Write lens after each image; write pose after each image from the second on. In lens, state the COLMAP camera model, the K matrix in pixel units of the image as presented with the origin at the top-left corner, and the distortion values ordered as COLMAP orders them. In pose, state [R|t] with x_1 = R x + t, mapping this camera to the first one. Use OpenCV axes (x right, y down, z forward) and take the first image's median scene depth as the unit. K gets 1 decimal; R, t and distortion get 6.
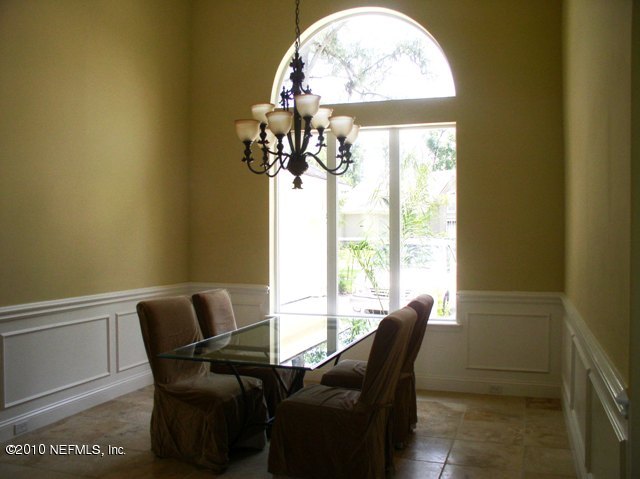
lens RADIAL K [[610.1, 0, 319.6], [0, 610.1, 238.2], [0, 0, 1]] dist [-0.138590, 0.000000]
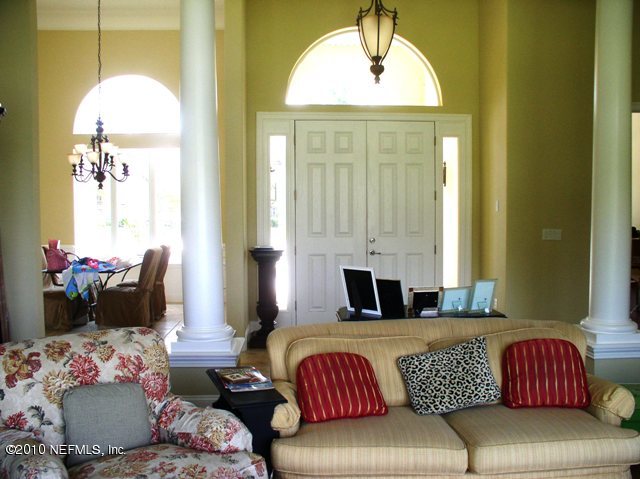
lens RADIAL K [[610.1, 0, 320.0], [0, 610.1, 239.6], [0, 0, 1]] dist [-0.138590, 0.000000]
pose [[0.922652, -0.029186, 0.384527, -0.129803], [0.011262, 0.998746, 0.048782, -0.004464], [-0.385469, -0.040678, 0.921824, -1.051806]]
